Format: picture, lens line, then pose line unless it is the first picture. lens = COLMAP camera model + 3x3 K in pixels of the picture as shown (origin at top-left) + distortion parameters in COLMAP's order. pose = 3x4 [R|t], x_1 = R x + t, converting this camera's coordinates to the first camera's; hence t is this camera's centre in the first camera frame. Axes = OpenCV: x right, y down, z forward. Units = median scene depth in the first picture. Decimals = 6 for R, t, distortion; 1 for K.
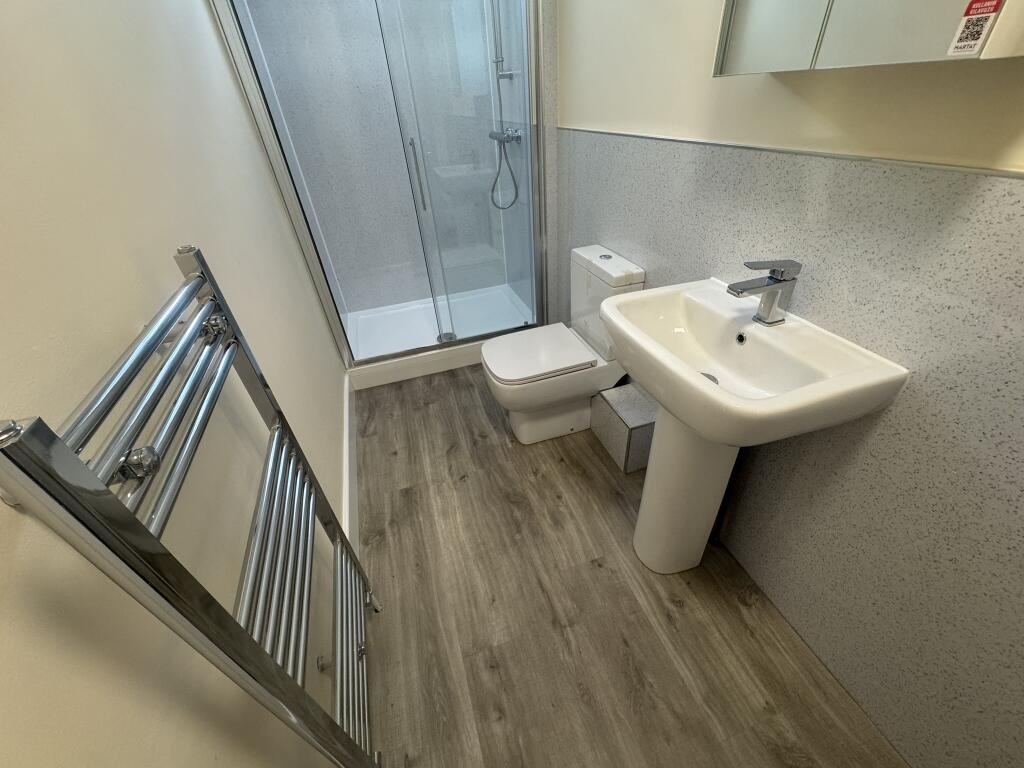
lens RADIAL K [[406.2, 0, 510.5], [0, 406.2, 385.3], [0, 0, 1]] dist [-0.001823, 0.000356]
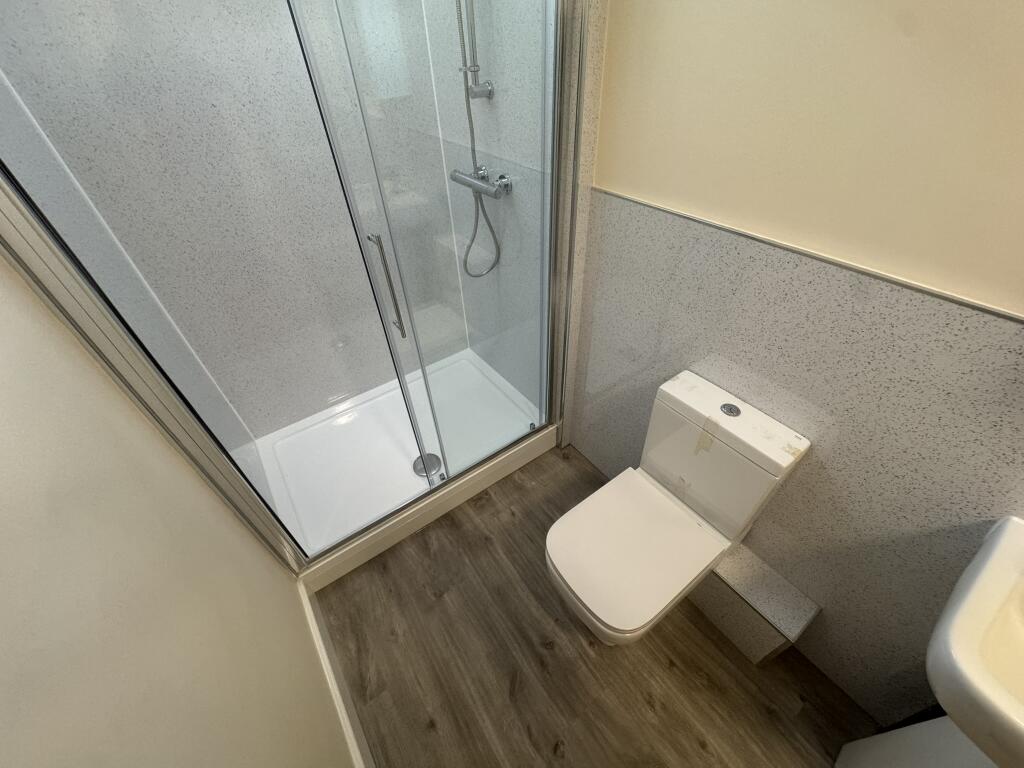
lens RADIAL K [[406.2, 0, 510.5], [0, 406.2, 385.3], [0, 0, 1]] dist [-0.001823, 0.000356]
pose [[0.951142, -0.178863, 0.251669, -0.228679], [0.157211, 0.982092, 0.103828, -0.402849], [-0.265733, -0.059190, 0.962228, 0.377099]]
